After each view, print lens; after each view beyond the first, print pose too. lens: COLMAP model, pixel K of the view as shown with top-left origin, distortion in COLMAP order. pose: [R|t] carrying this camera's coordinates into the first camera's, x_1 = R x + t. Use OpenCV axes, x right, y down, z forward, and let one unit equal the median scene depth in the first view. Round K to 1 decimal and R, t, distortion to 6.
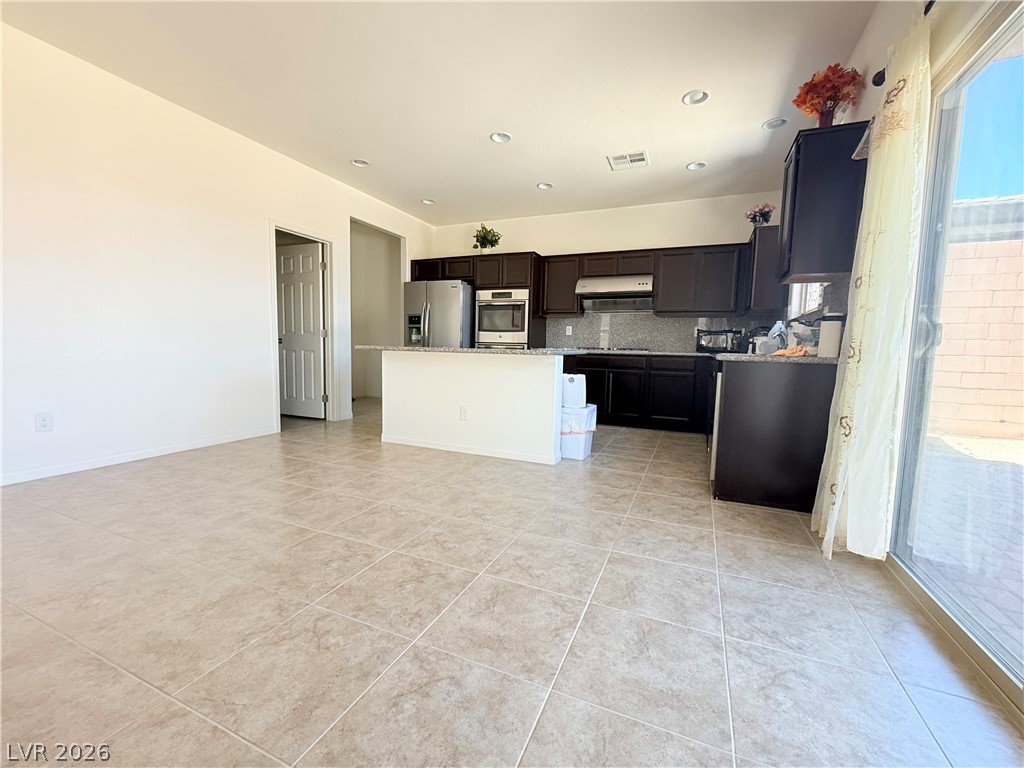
lens RADIAL K [[412.4, 0, 511.4], [0, 412.4, 385.4], [0, 0, 1]] dist [0.000553, 0.000637]
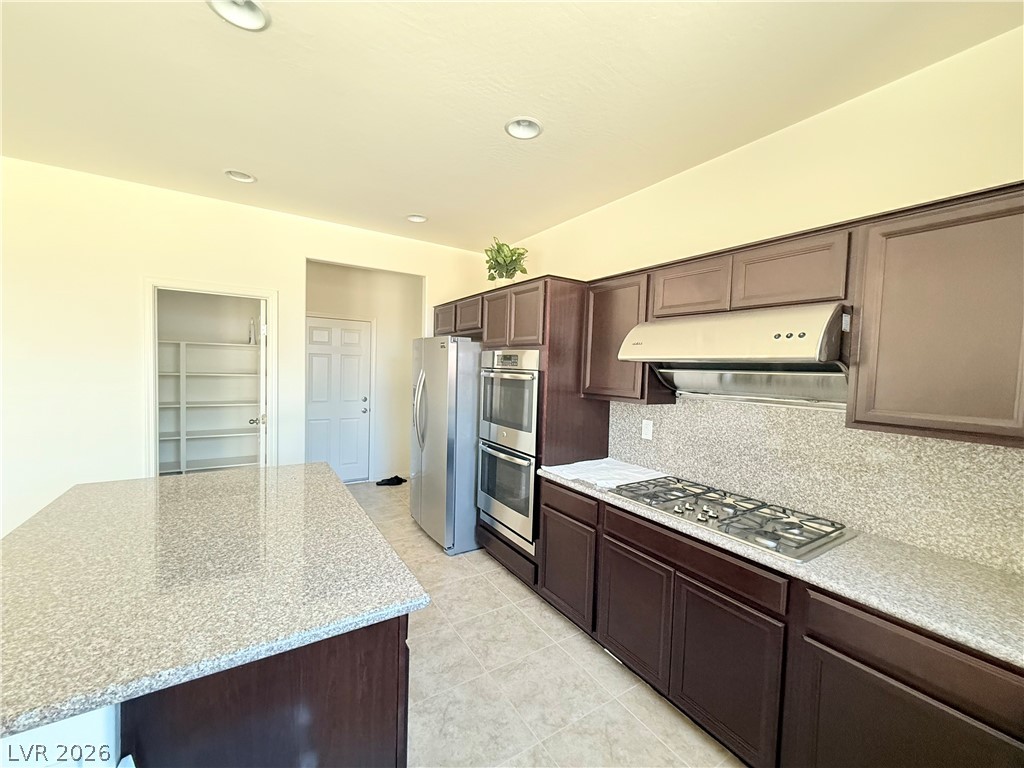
lens RADIAL K [[404.0, 0, 518.0], [0, 404.0, 388.4], [0, 0, 1]] dist [0.015975, 0.000122]
pose [[0.840510, 0.031703, -0.540867, 0.287575], [-0.064559, 0.997035, -0.041883, -0.164582], [0.537935, 0.070121, 0.840065, 0.576484]]
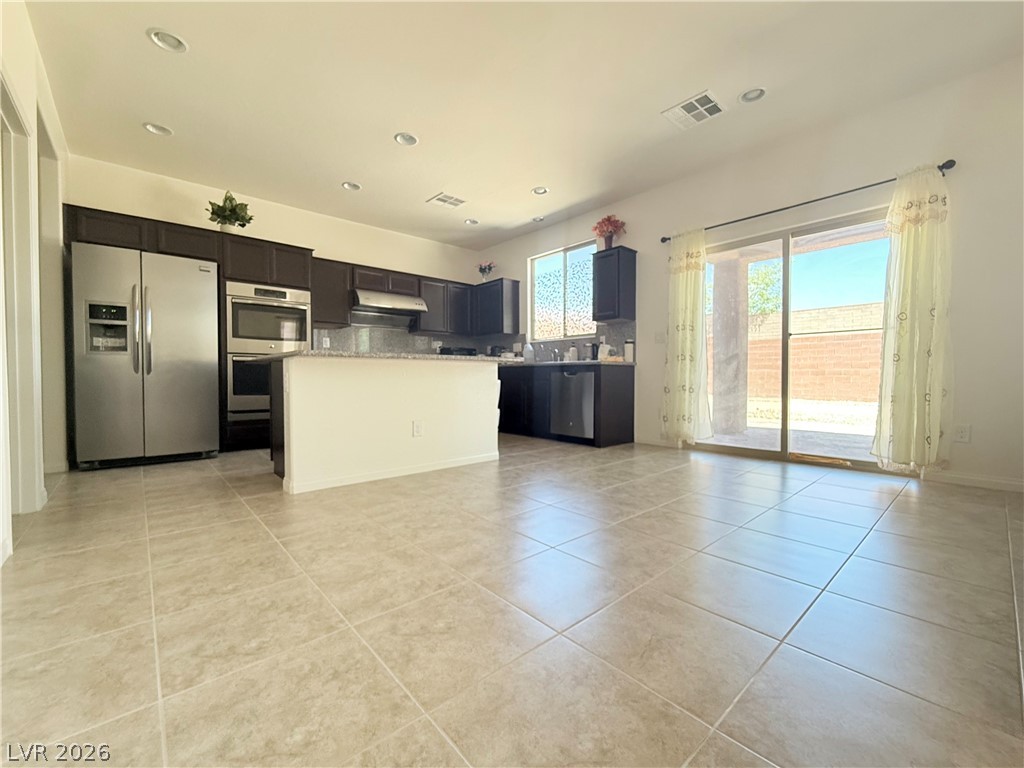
lens RADIAL K [[412.4, 0, 511.4], [0, 412.4, 385.4], [0, 0, 1]] dist [0.000553, 0.000637]
pose [[0.447206, -0.046782, 0.893207, -0.549121], [0.092744, 0.995674, 0.005715, -0.008437], [-0.889610, 0.080284, 0.449610, 0.270662]]
